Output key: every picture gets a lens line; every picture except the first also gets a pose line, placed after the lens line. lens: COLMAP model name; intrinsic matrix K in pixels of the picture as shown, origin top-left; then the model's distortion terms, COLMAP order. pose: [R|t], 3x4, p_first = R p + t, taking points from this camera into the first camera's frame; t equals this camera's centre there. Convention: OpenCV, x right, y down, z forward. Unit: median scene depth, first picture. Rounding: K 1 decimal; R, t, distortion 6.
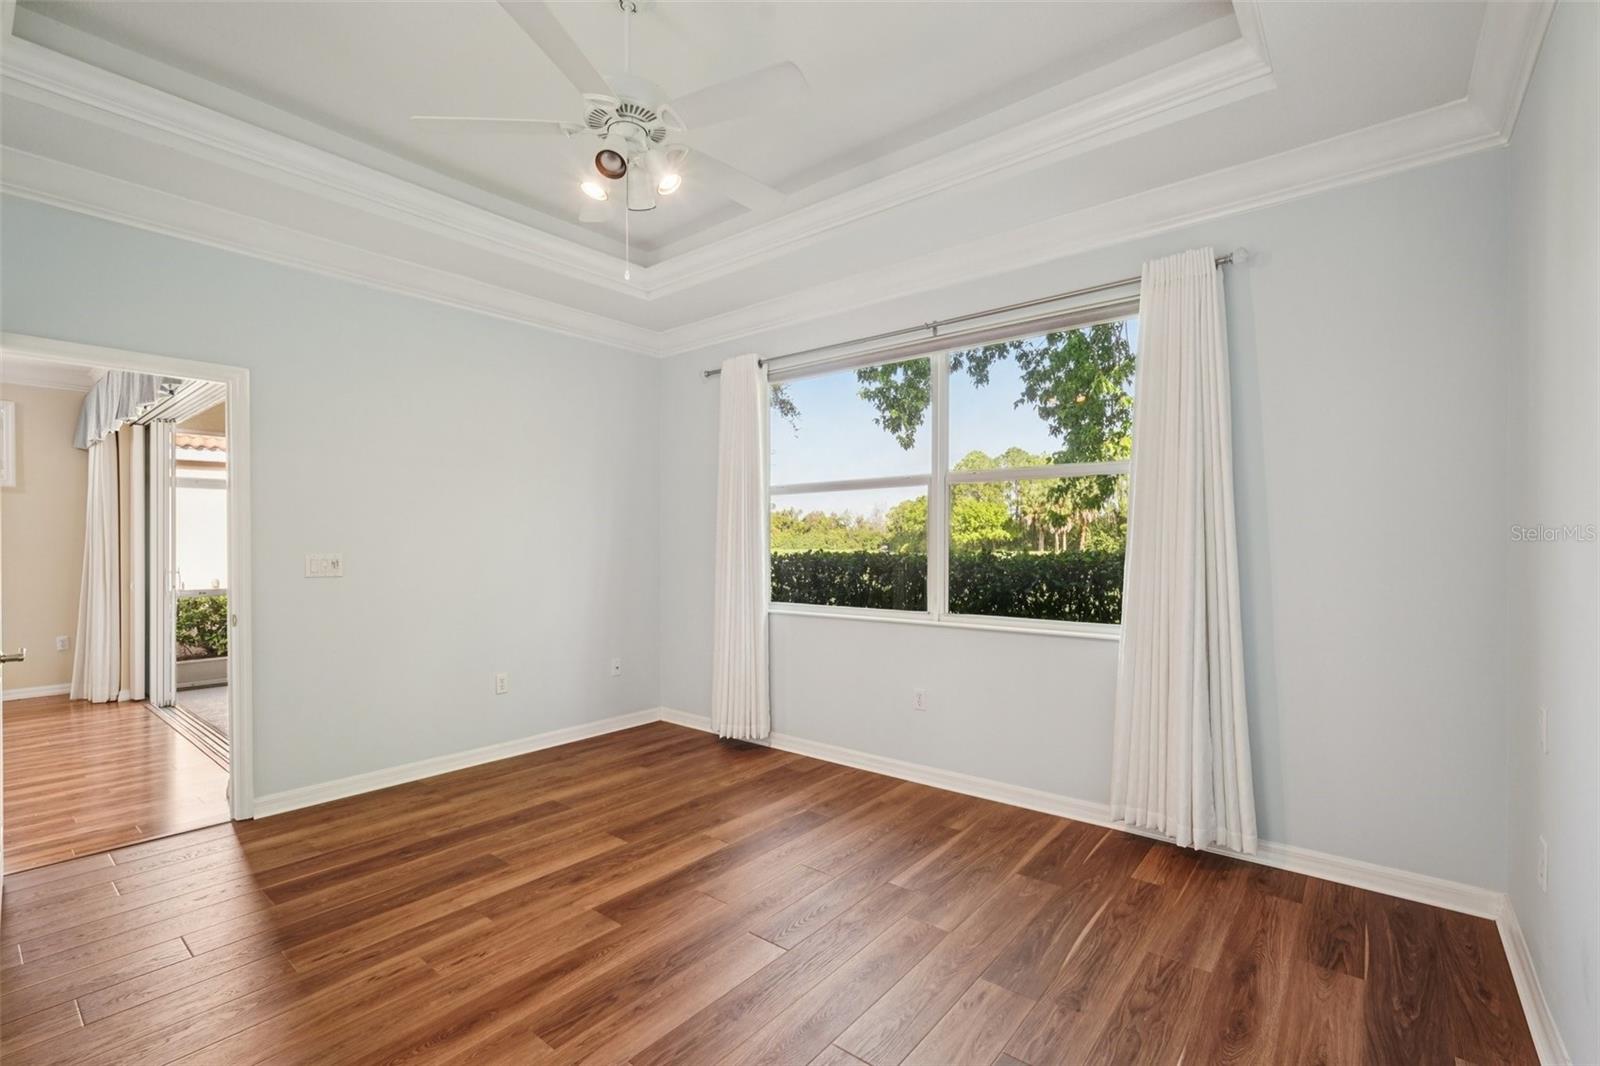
lens RADIAL K [[709.2, 0, 804.7], [0, 709.2, 540.4], [0, 0, 1]] dist [-0.013727, 0.006325]
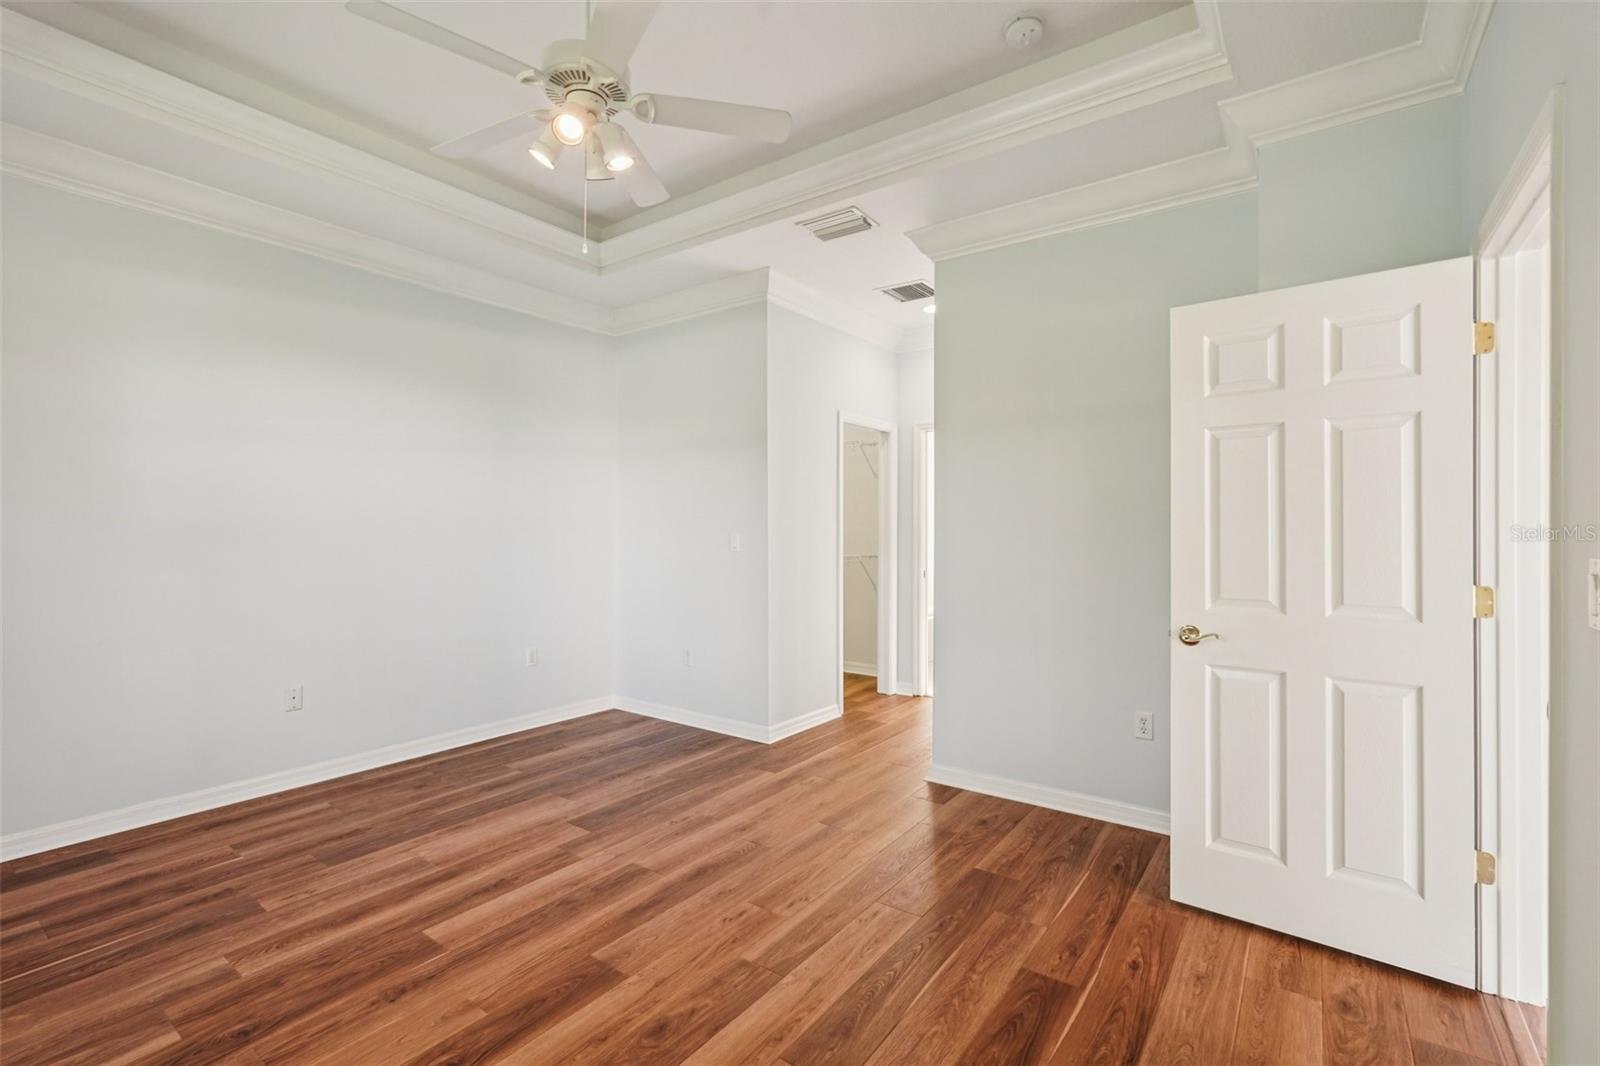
lens RADIAL K [[709.2, 0, 794.6], [0, 709.2, 515.6], [0, 0, 1]] dist [-0.013727, 0.006325]
pose [[-0.999048, -0.002342, -0.043560, -0.336998], [-0.001354, 0.999741, -0.022698, 0.009936], [0.043601, -0.022617, -0.998793, 1.352747]]
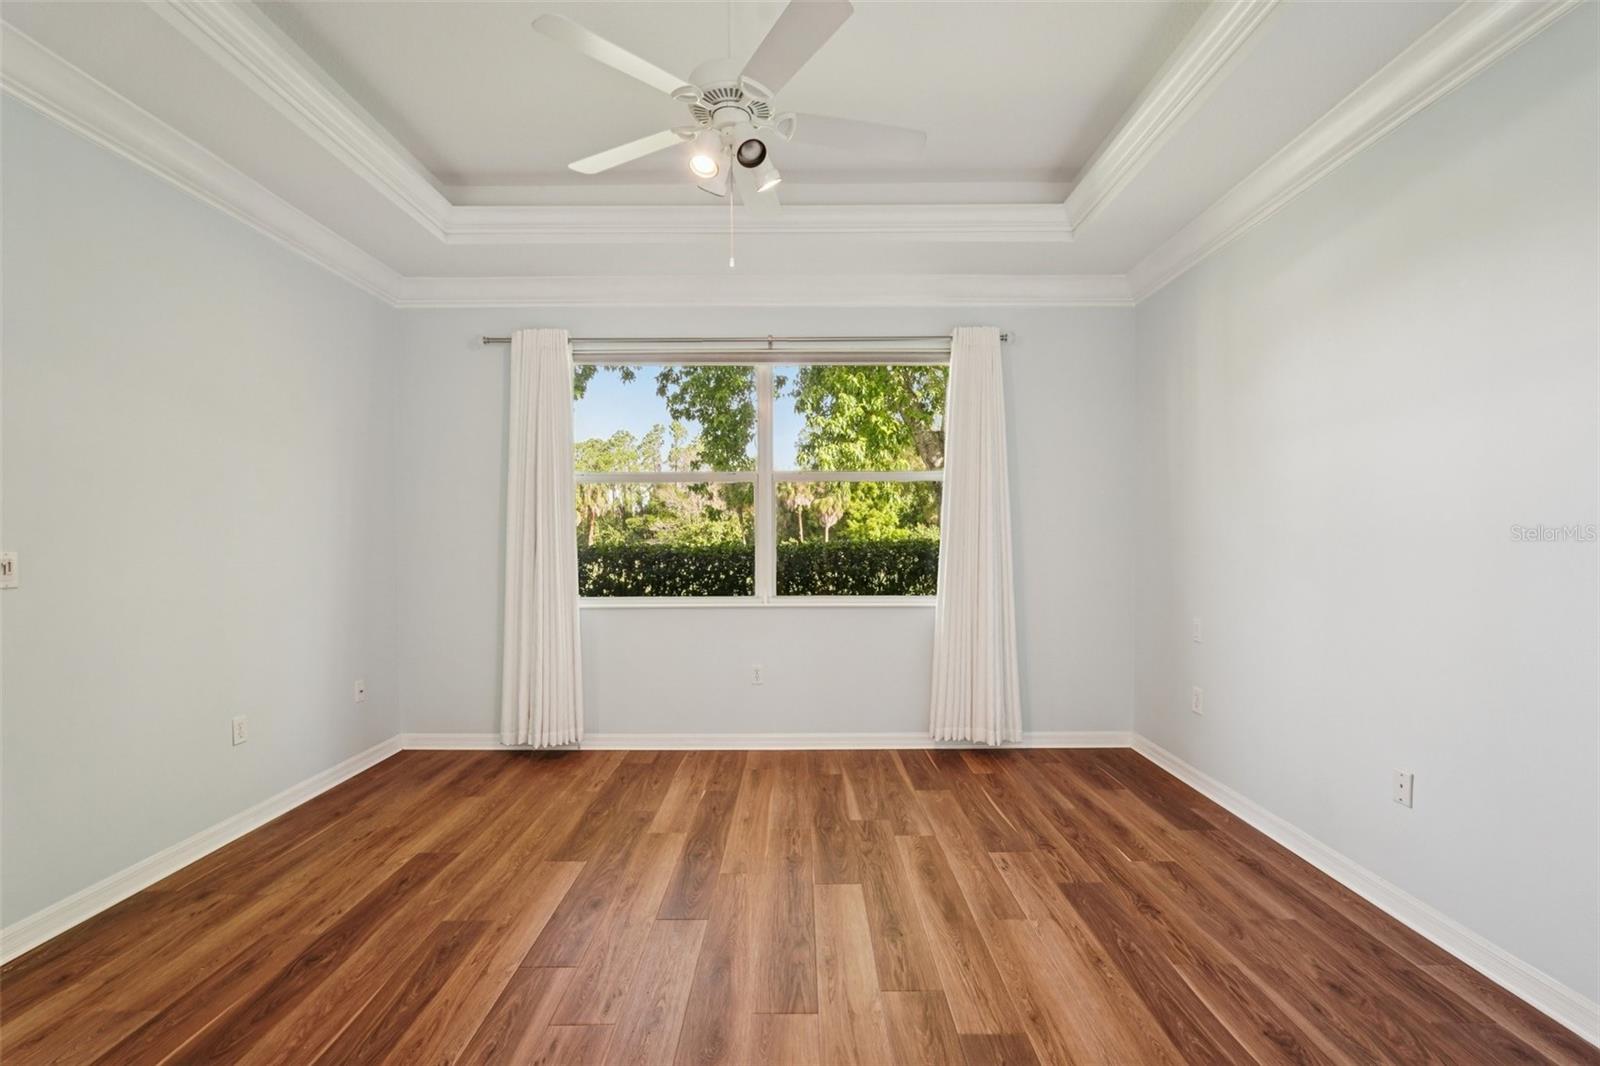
lens RADIAL K [[709.2, 0, 804.2], [0, 709.2, 538.8], [0, 0, 1]] dist [-0.013727, 0.006325]
pose [[0.774165, -0.003745, 0.632973, -0.551408], [-0.000336, 0.999980, 0.006328, 0.005351], [-0.632984, -0.005112, 0.774148, 0.109604]]
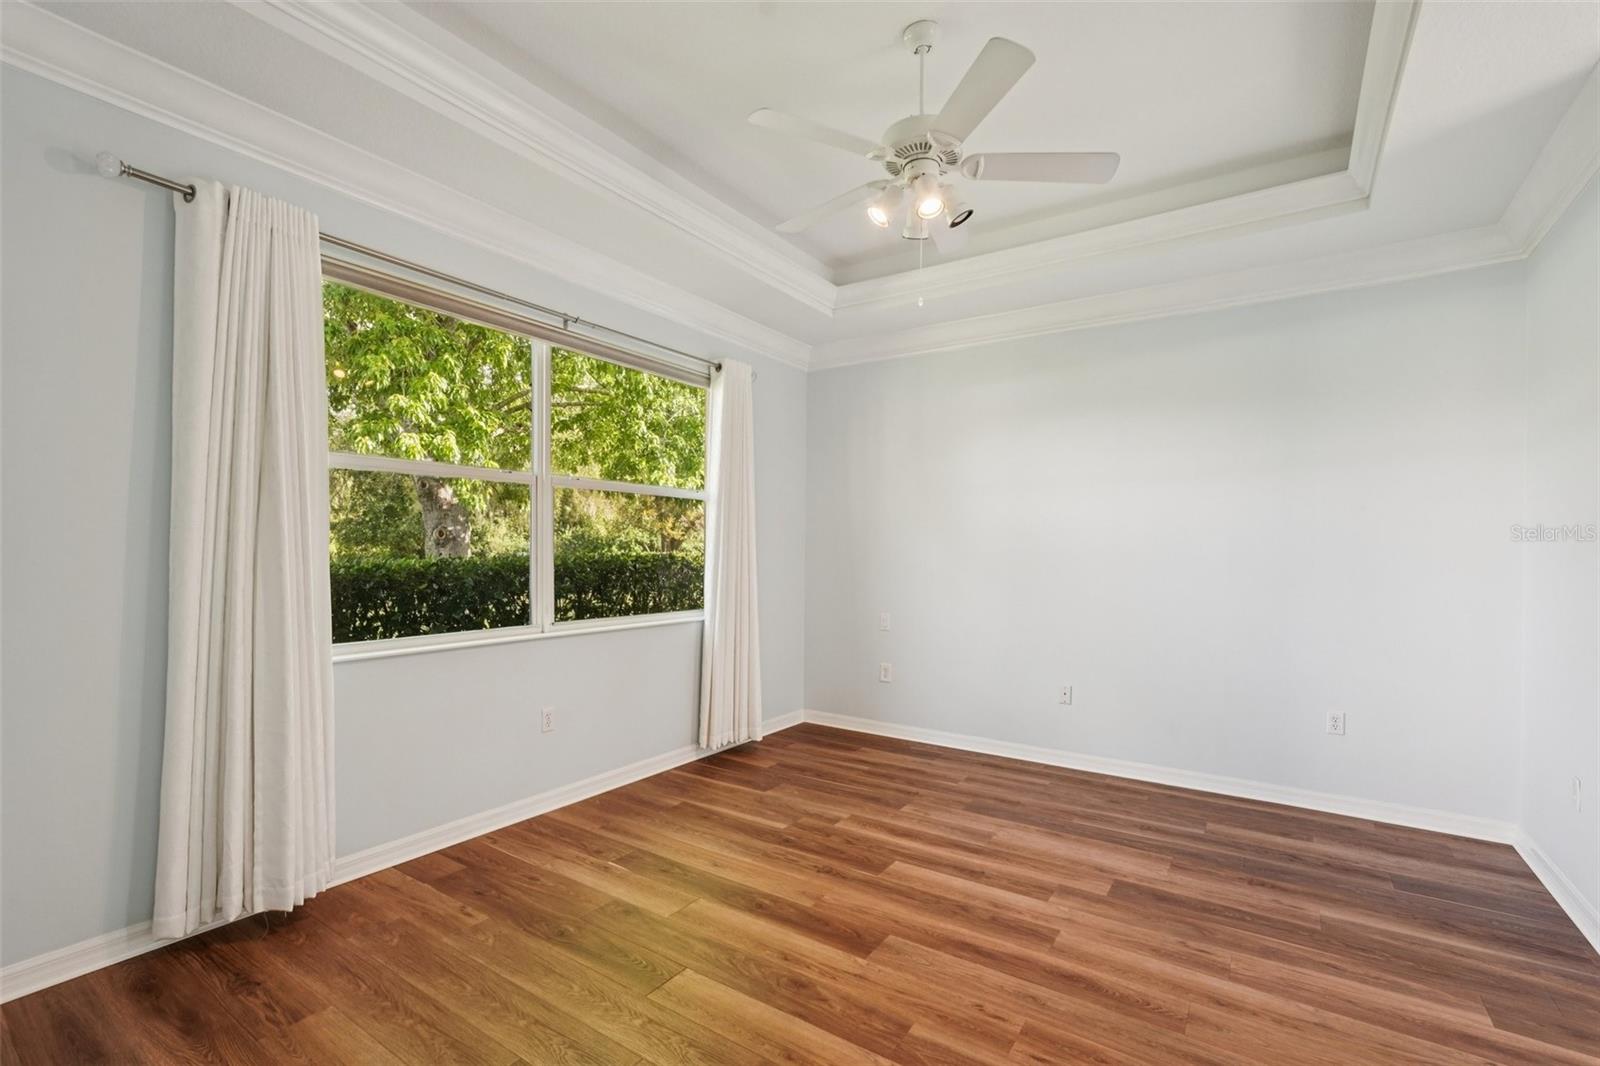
lens RADIAL K [[709.2, 0, 807.3], [0, 709.2, 537.9], [0, 0, 1]] dist [-0.013727, 0.006325]
pose [[-0.090662, 0.016426, 0.995746, -0.888391], [-0.014495, 0.999736, -0.017811, 0.002676], [-0.995776, -0.016048, -0.090400, 0.862093]]
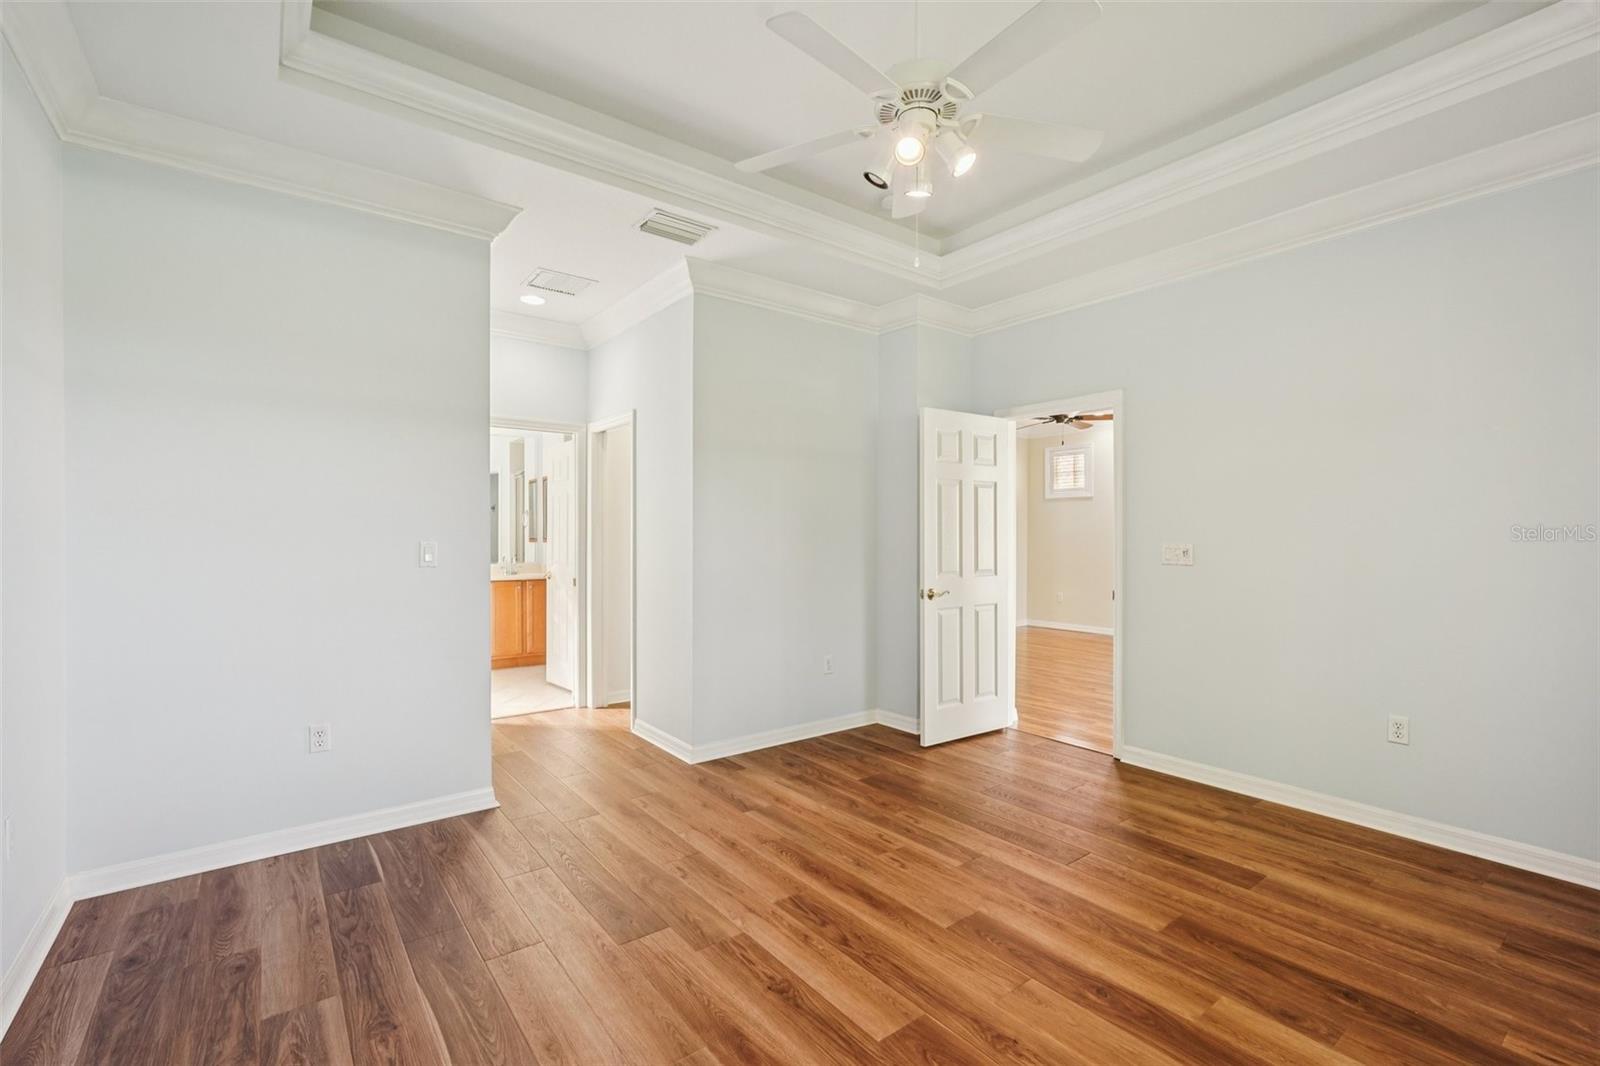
lens RADIAL K [[709.2, 0, 797.2], [0, 709.2, 527.0], [0, 0, 1]] dist [-0.013727, 0.006325]
pose [[-0.241000, -0.008118, -0.970491, 0.517473], [0.002988, 0.999954, -0.009106, 0.003719], [0.970520, -0.005095, -0.240965, 0.736572]]
